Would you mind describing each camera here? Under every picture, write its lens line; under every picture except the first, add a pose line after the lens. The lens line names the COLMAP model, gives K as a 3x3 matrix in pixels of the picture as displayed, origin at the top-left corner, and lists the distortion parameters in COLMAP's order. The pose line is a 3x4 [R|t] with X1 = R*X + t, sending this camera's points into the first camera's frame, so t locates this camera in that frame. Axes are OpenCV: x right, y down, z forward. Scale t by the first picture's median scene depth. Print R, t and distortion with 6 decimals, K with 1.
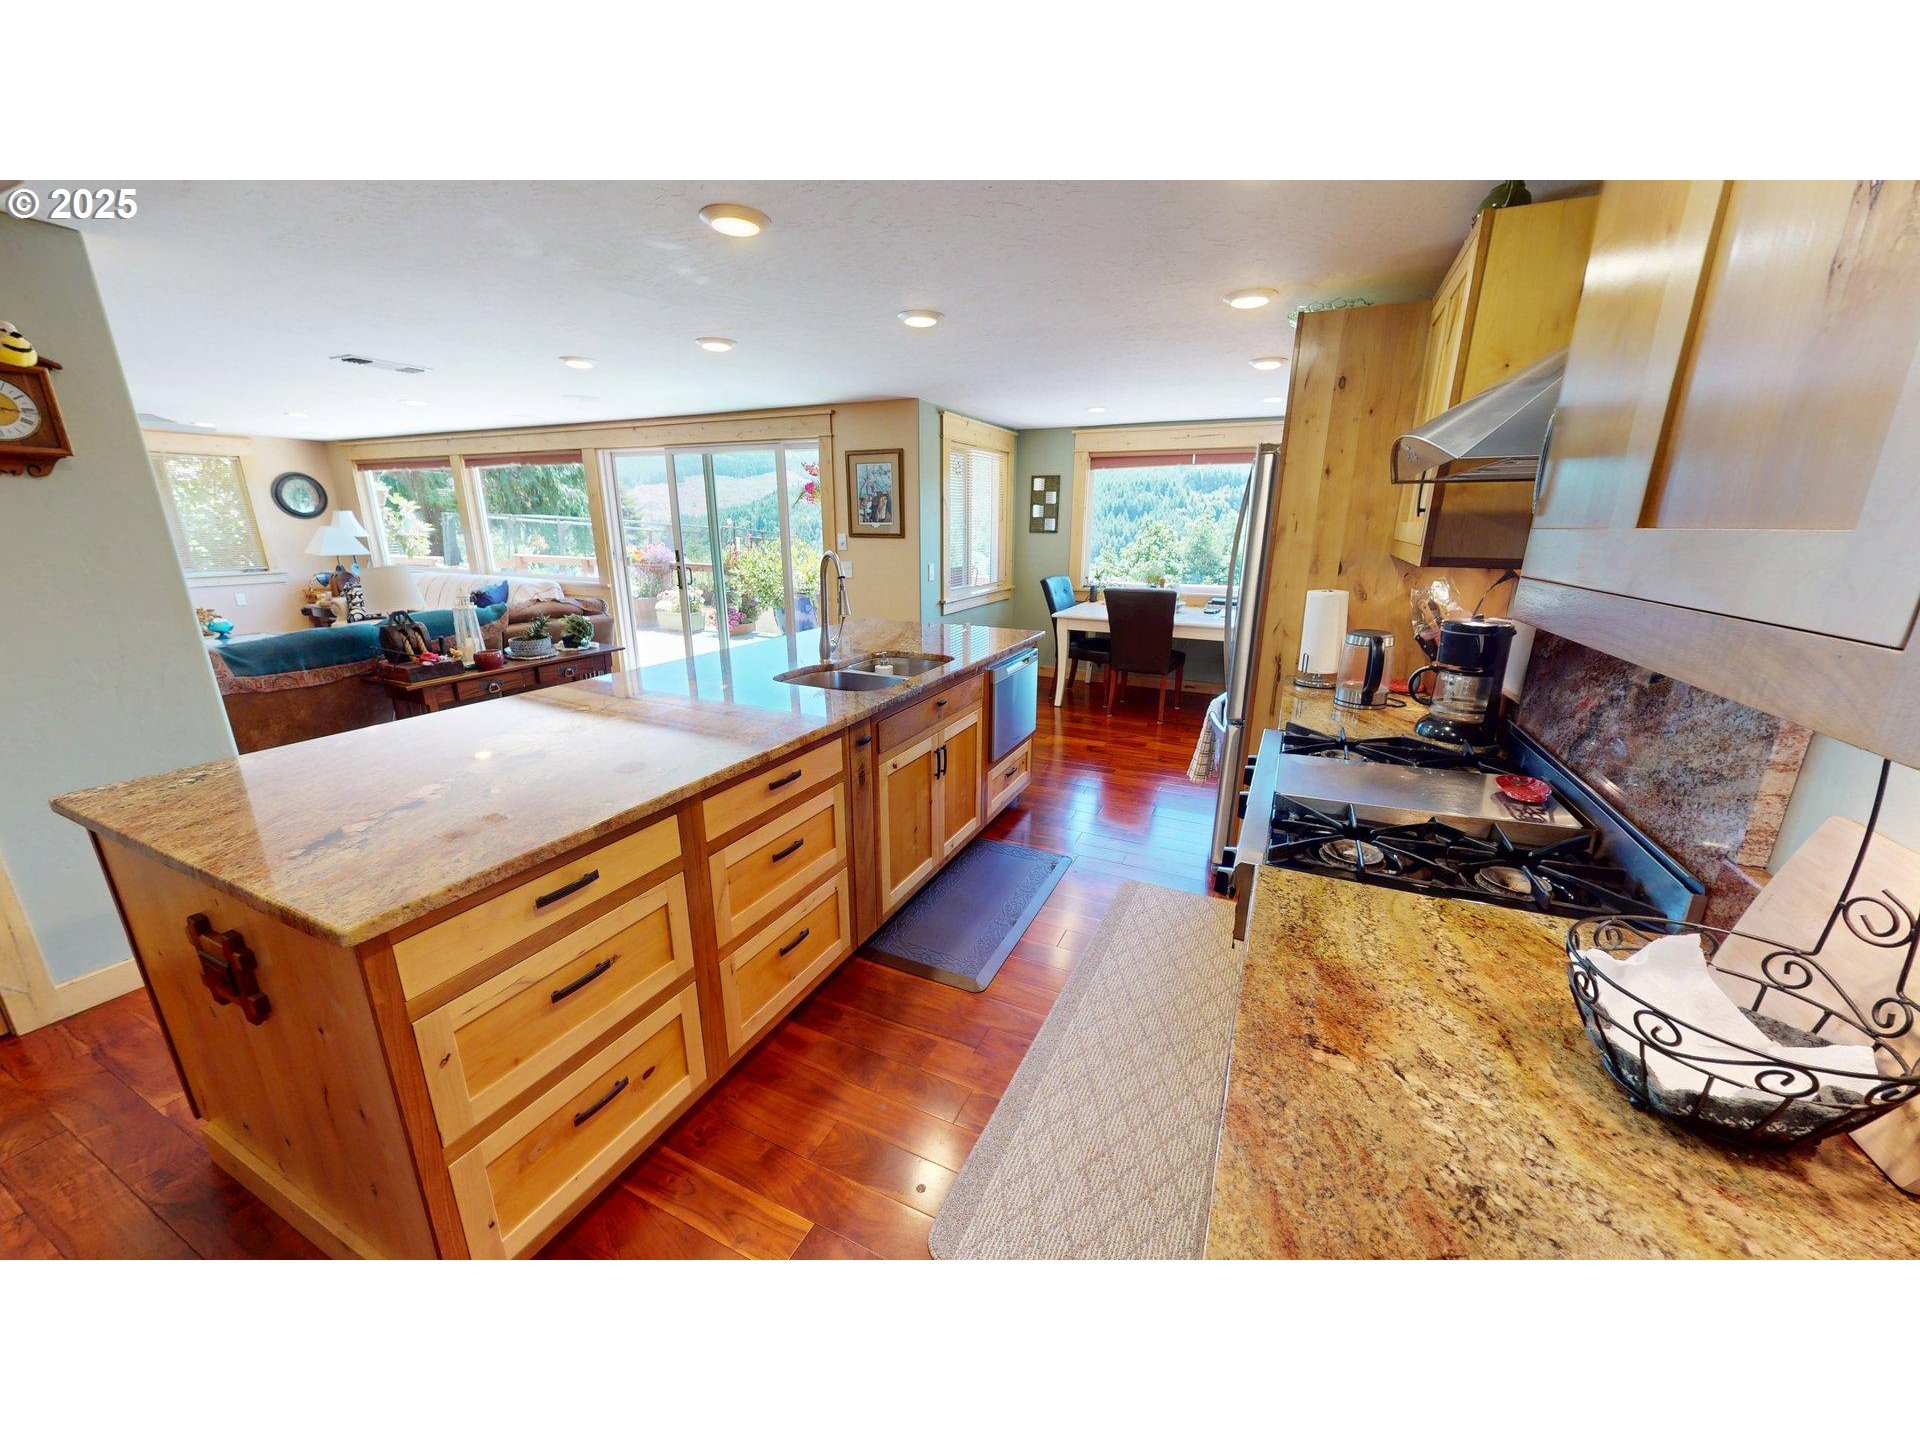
lens RADIAL K [[703.3, 0, 959.6], [0, 703.3, 722.5], [0, 0, 1]] dist [0.000428, -0.000234]
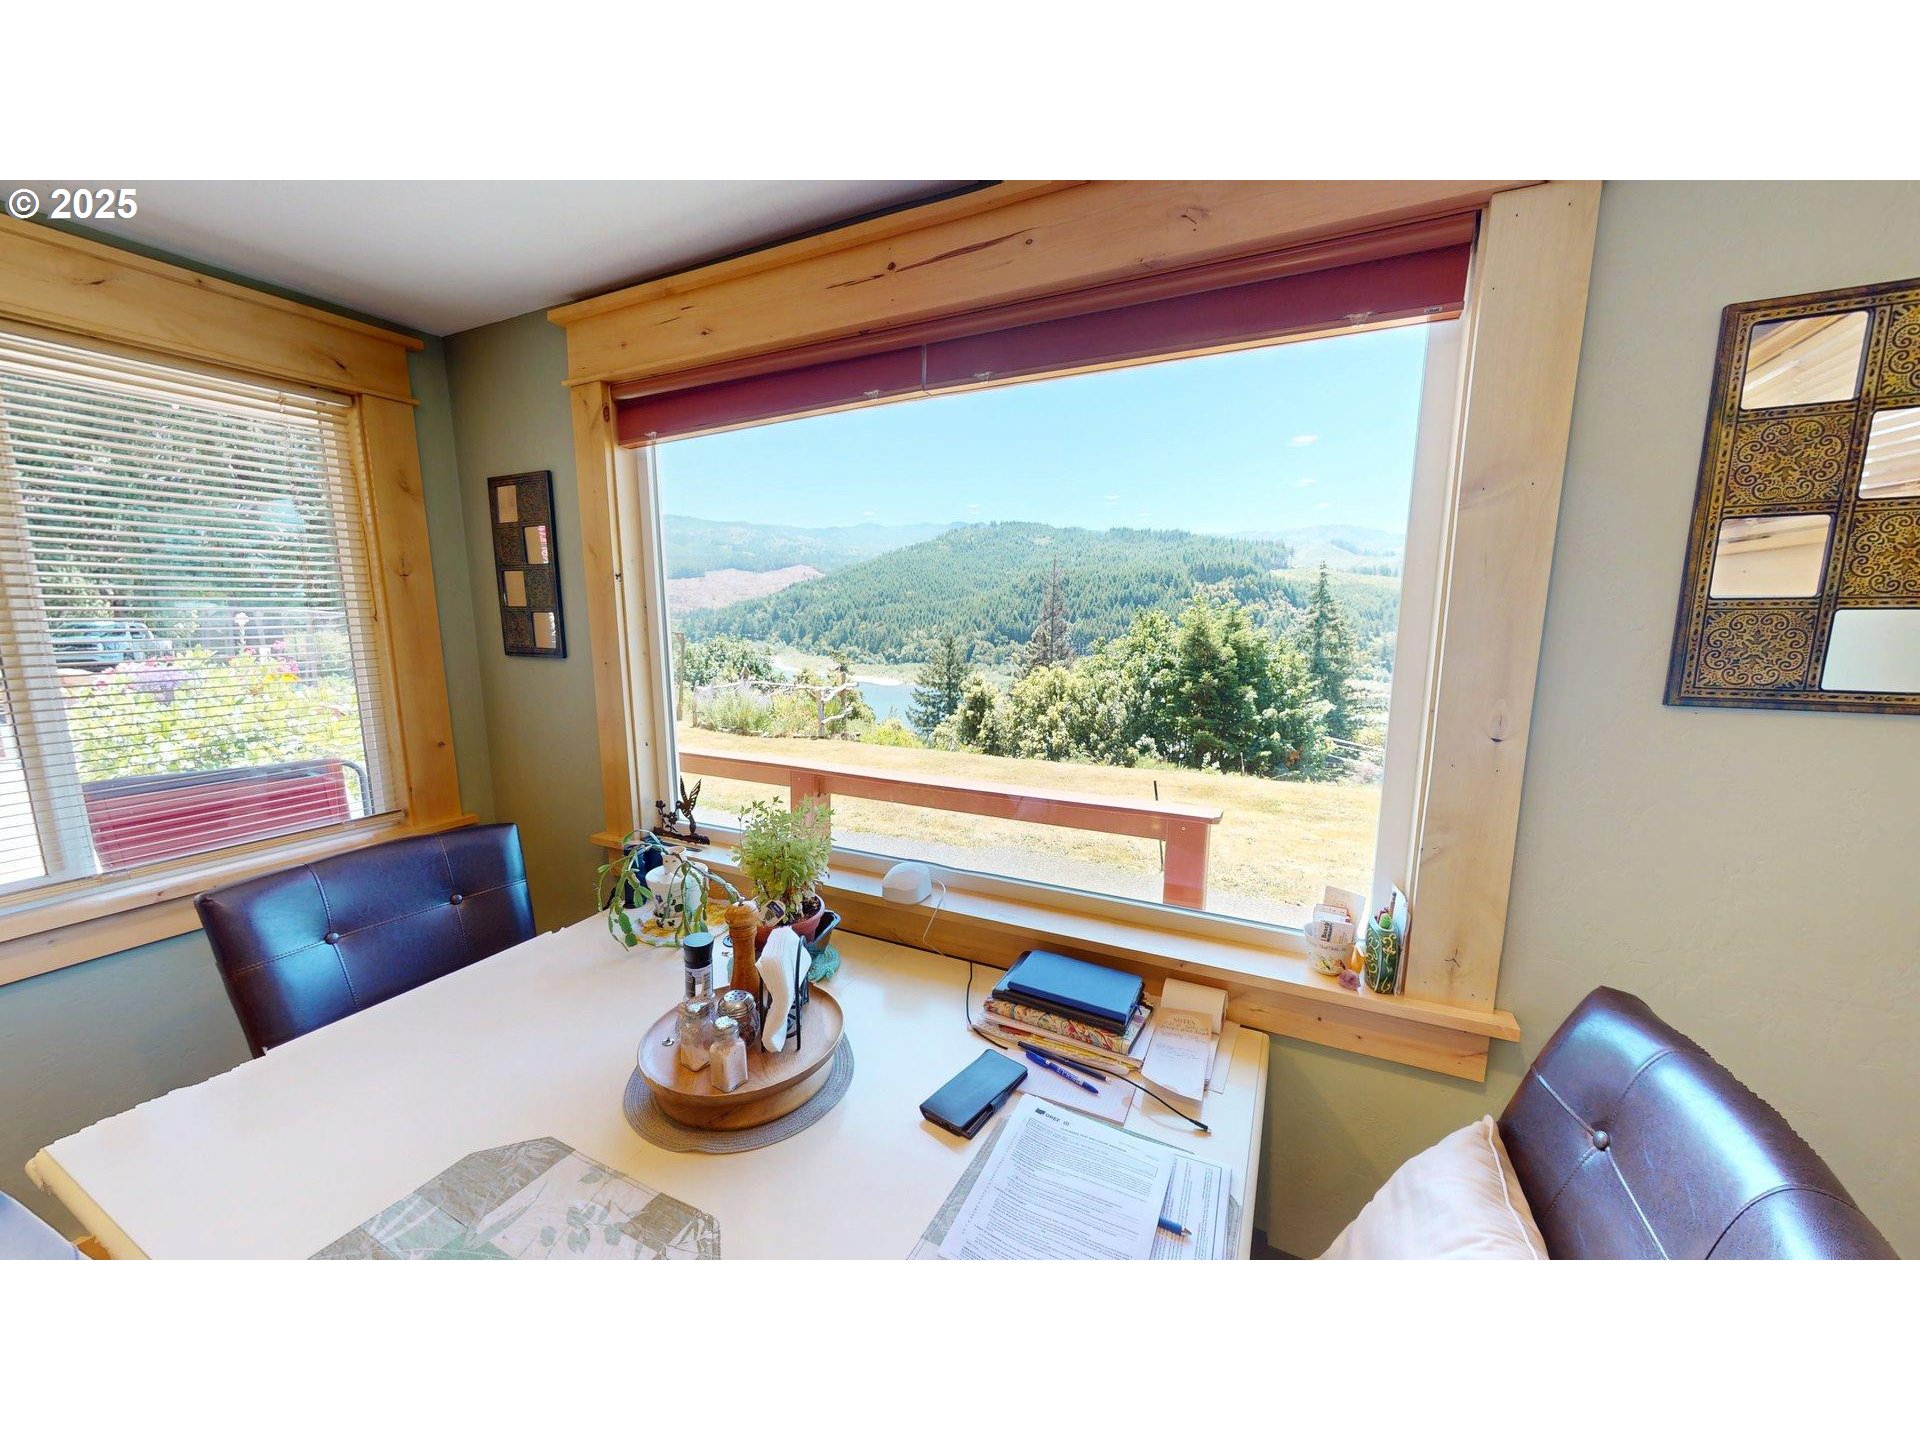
lens RADIAL K [[703.3, 0, 959.6], [0, 703.3, 722.5], [0, 0, 1]] dist [0.000428, -0.000234]
pose [[0.999836, -0.002385, -0.017949, 0.315371], [0.000162, 0.992425, -0.122854, -0.202099], [0.018106, 0.122831, 0.992262, 0.698689]]
